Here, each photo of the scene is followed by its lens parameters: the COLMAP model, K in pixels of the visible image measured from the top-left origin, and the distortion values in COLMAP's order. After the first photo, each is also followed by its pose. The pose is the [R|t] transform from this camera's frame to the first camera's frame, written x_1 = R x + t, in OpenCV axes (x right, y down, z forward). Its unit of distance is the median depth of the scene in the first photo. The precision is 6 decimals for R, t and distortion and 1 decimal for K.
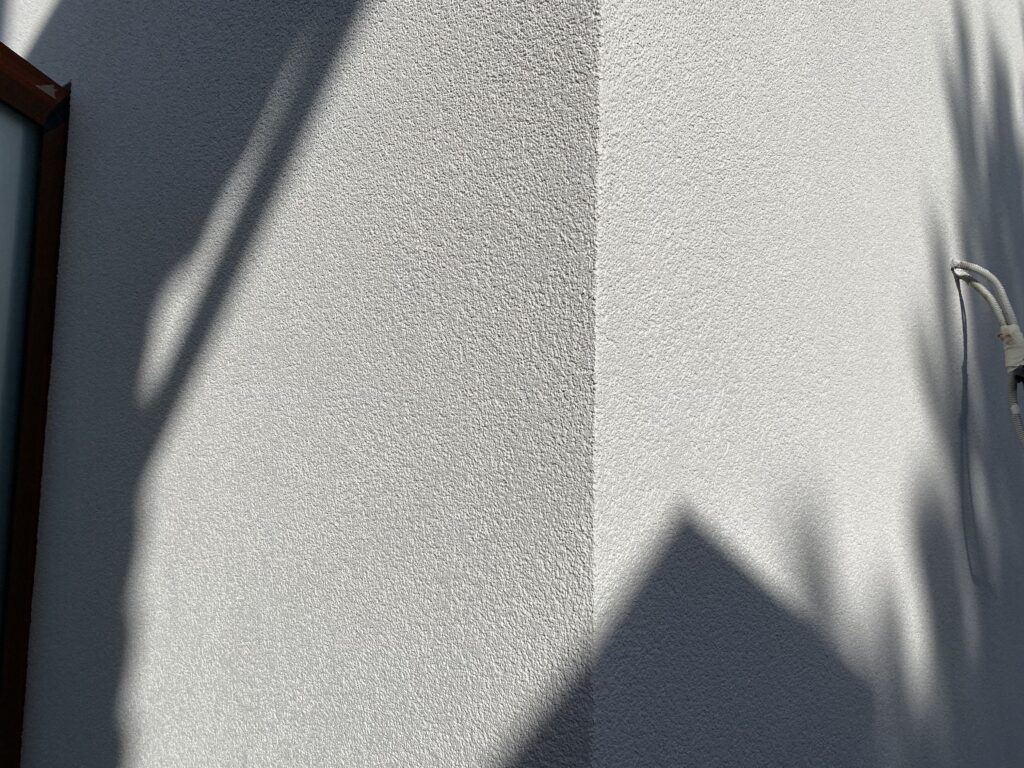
lens RADIAL K [[778.9, 0, 507.0], [0, 778.9, 381.7], [0, 0, 1]] dist [0.026362, -0.038244]
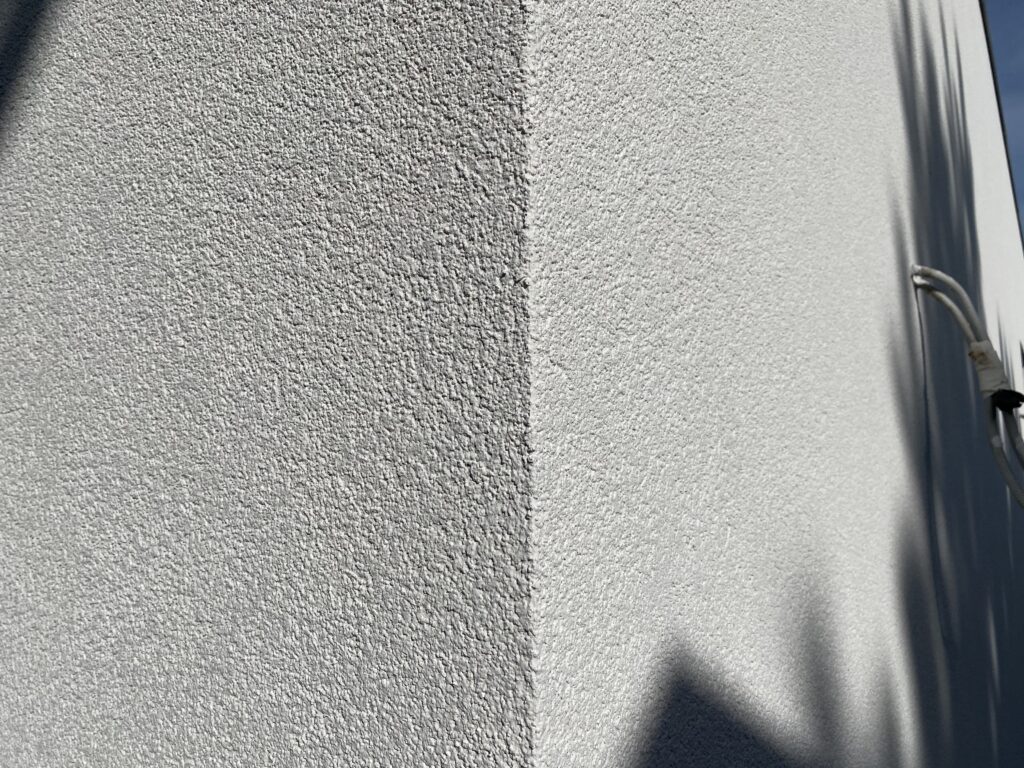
lens RADIAL K [[778.9, 0, 515.1], [0, 778.9, 380.1], [0, 0, 1]] dist [0.026362, -0.038244]
pose [[0.988100, -0.012262, 0.153321, 0.020990], [0.017100, 0.999395, -0.030278, -0.022911], [-0.152857, 0.032539, 0.987712, 0.401905]]
